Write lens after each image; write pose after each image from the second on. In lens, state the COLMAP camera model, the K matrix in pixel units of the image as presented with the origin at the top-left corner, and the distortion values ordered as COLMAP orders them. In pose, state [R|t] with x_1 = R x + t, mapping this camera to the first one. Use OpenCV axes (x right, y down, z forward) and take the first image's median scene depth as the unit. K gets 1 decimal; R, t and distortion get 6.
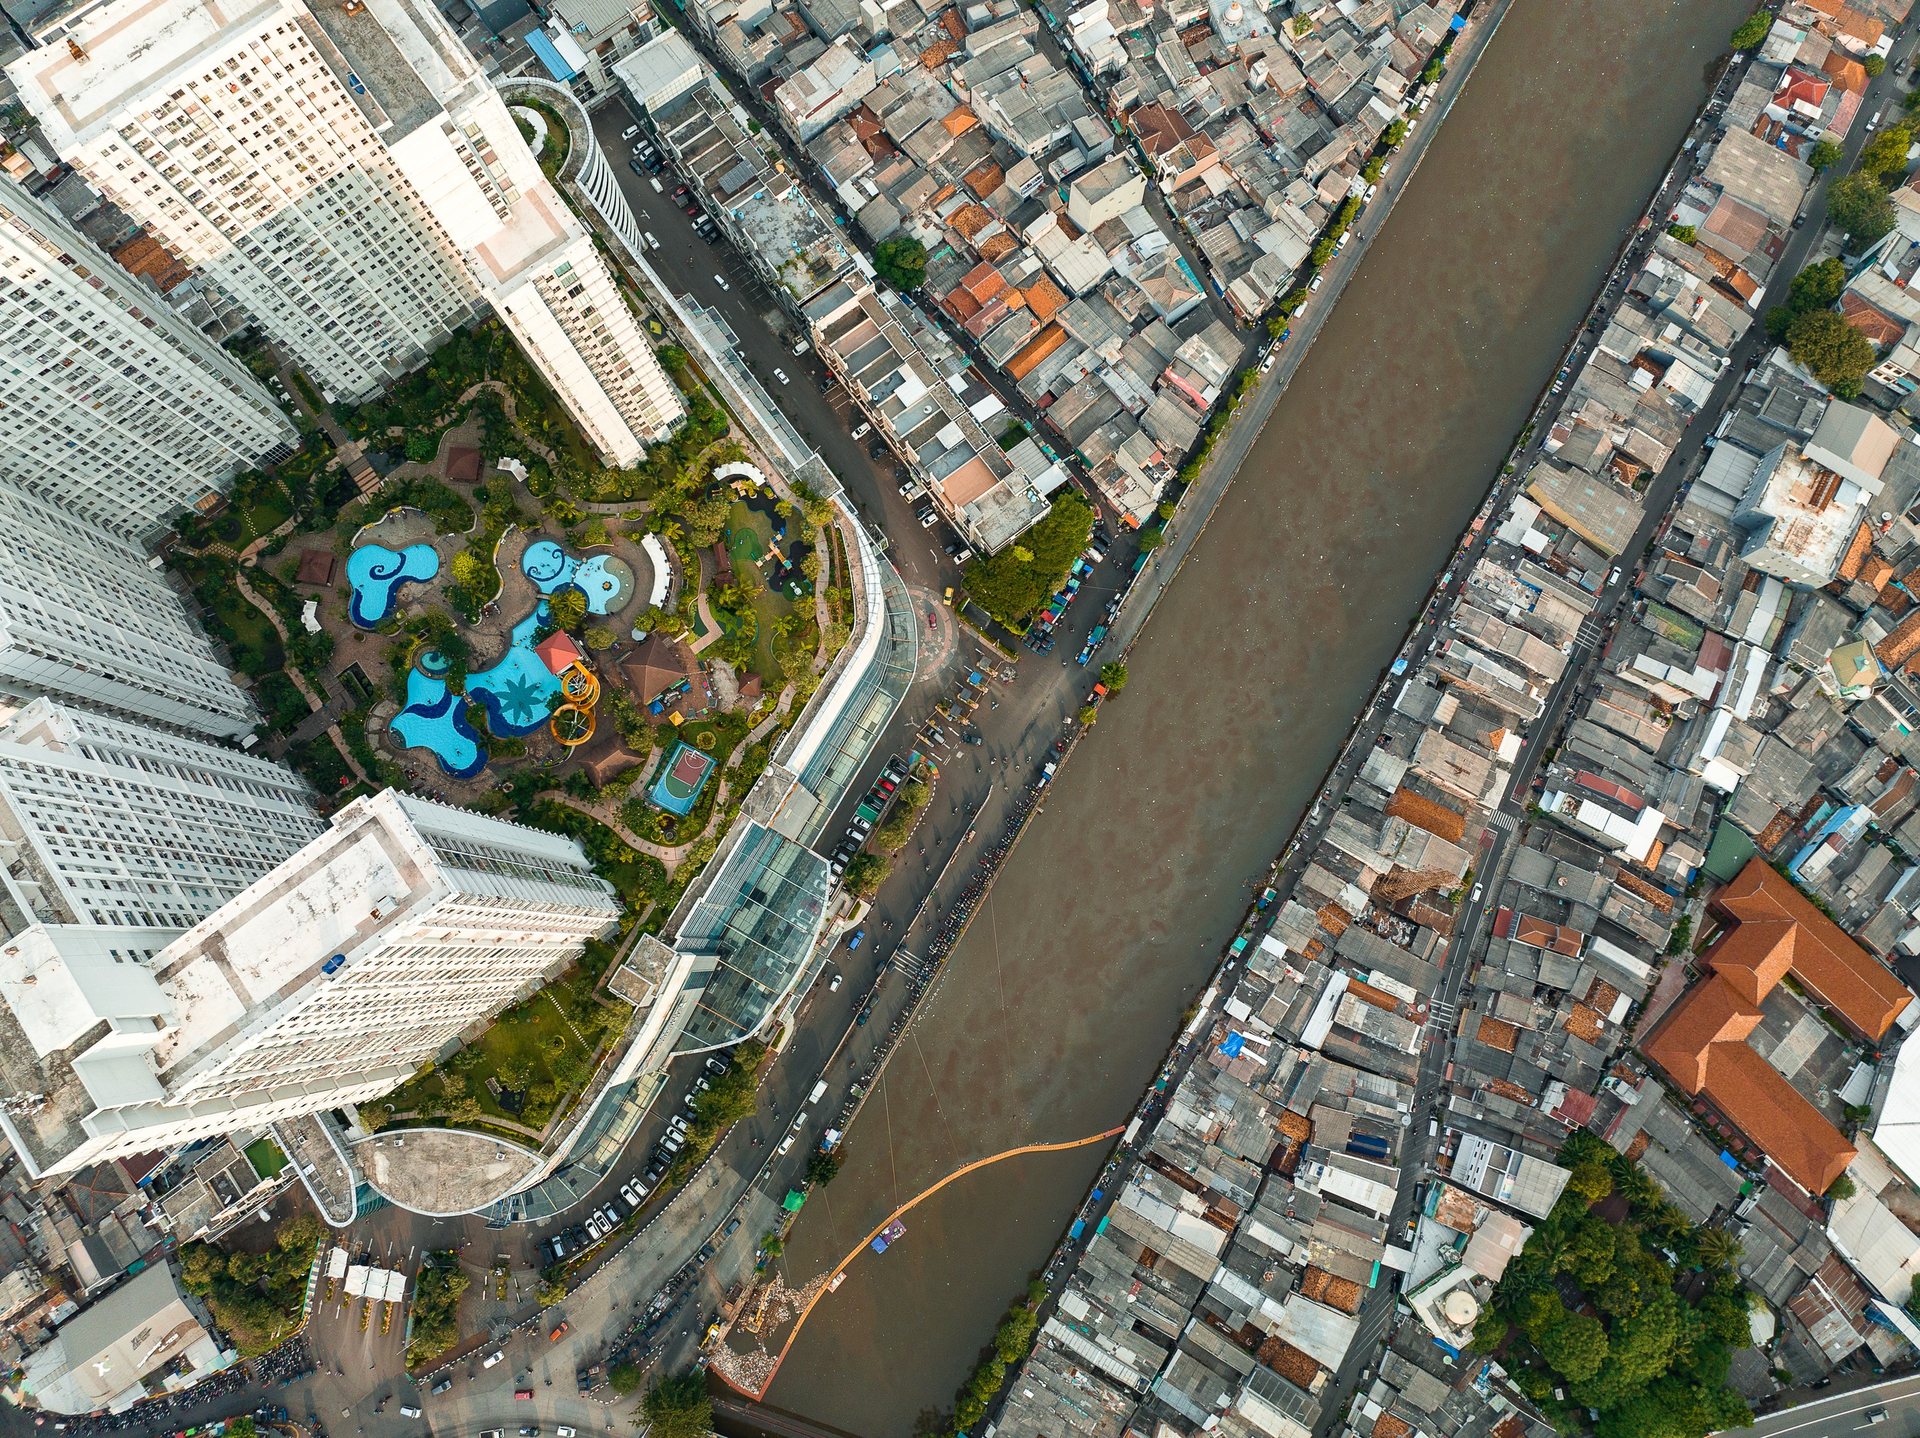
lens RADIAL K [[1384.4, 0, 960.0], [0, 1384.4, 719.0], [0, 0, 1]] dist [-0.024813, -0.003188]
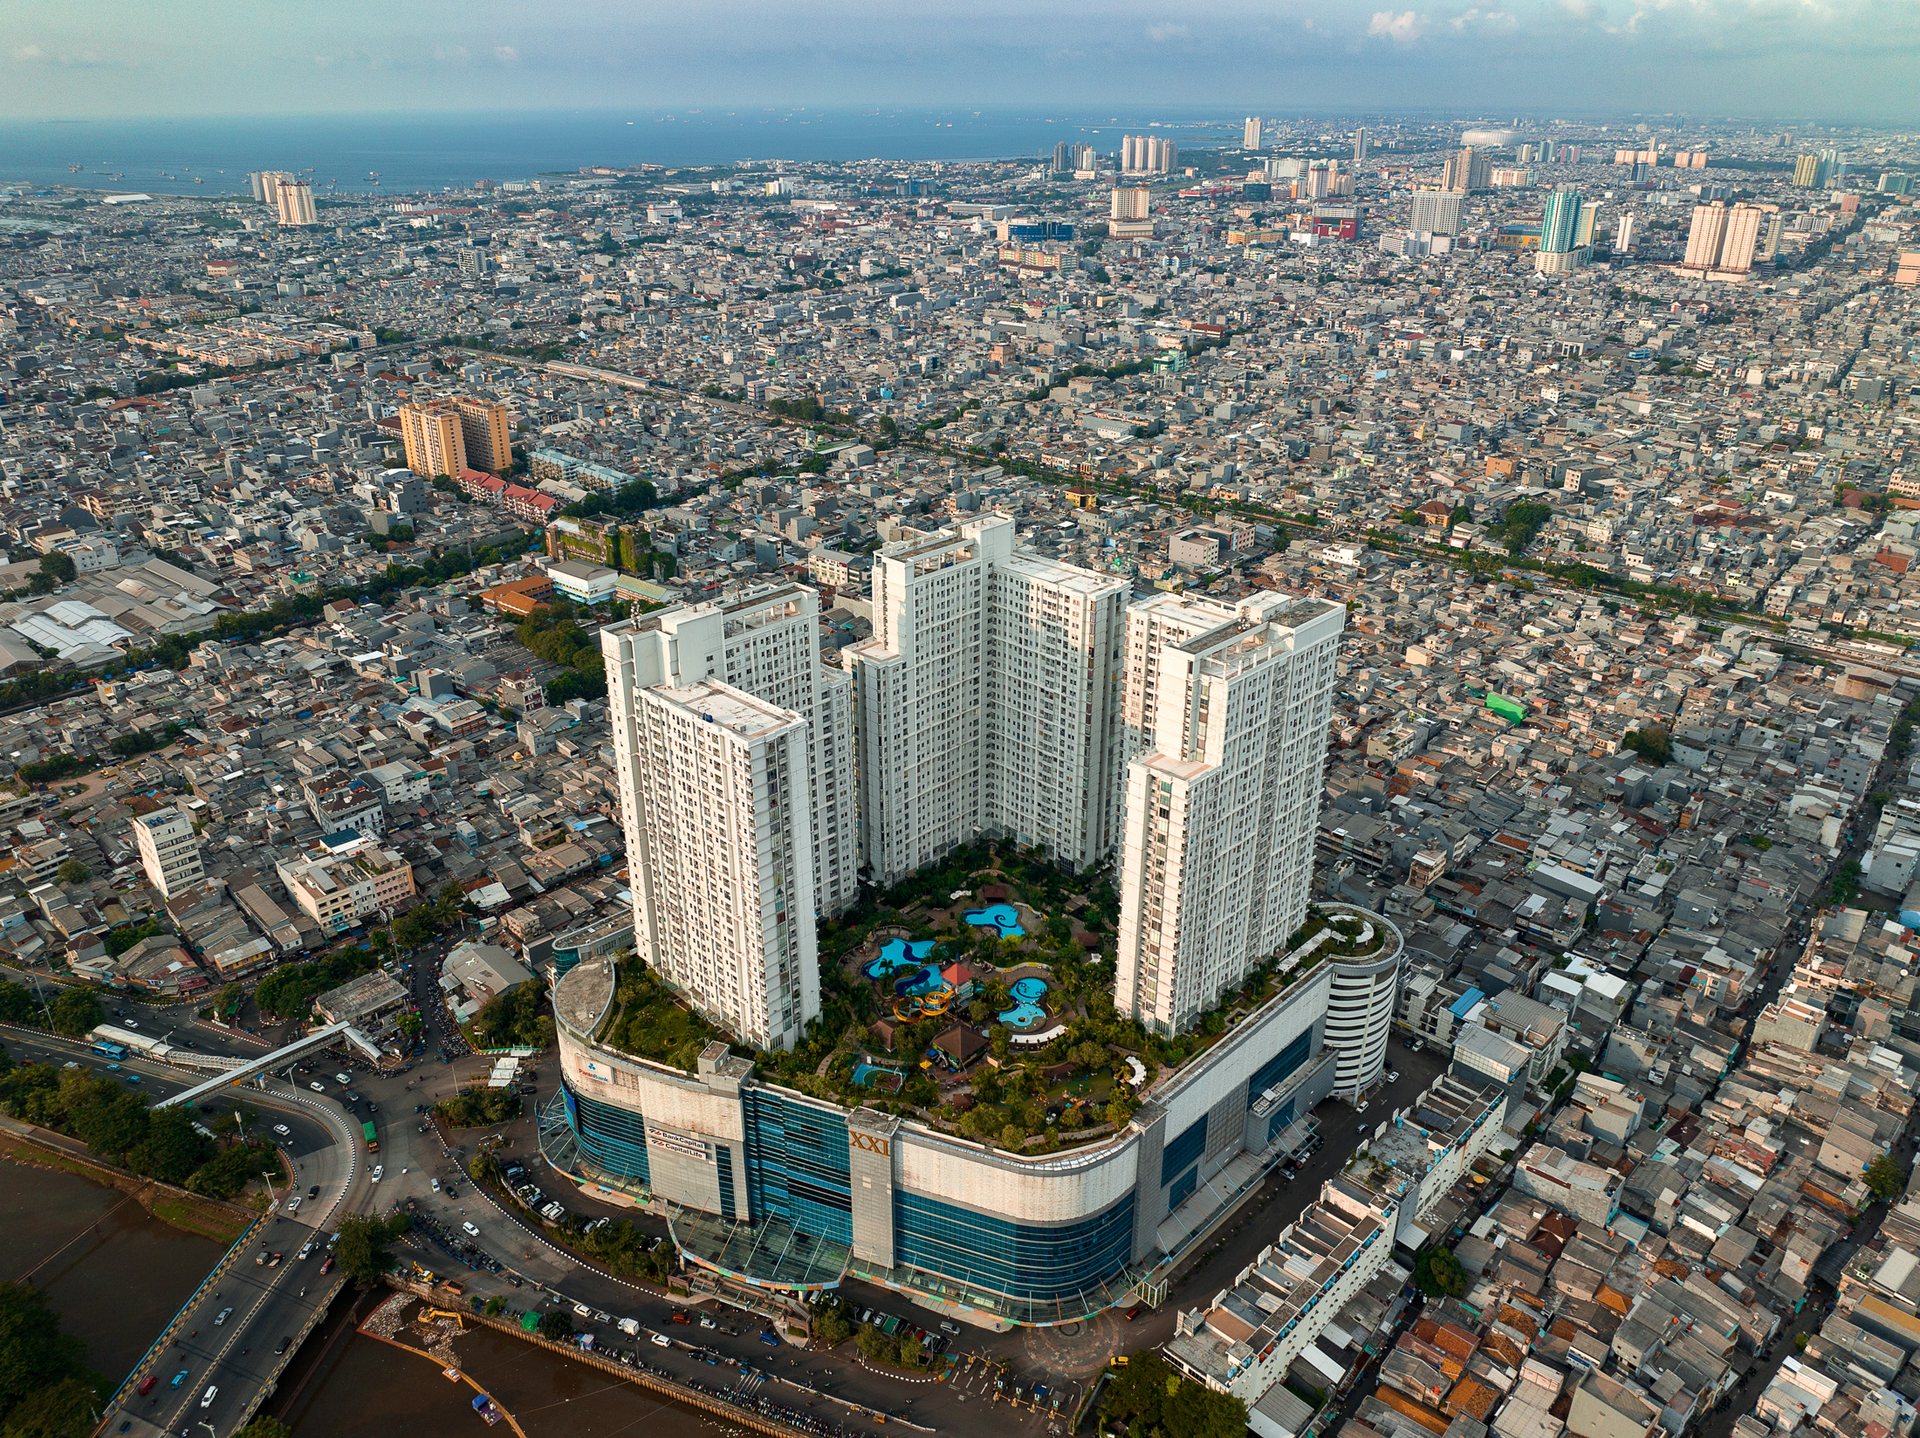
lens RADIAL K [[1480.6, 0, 960.0], [0, 1480.6, 719.0], [0, 0, 1]] dist [-0.008642, -0.002018]
pose [[0.151739, 0.407895, -0.900331, 0.803210], [-0.973232, 0.220728, -0.064025, -0.011966], [0.172612, 0.885946, 0.430470, 0.133741]]
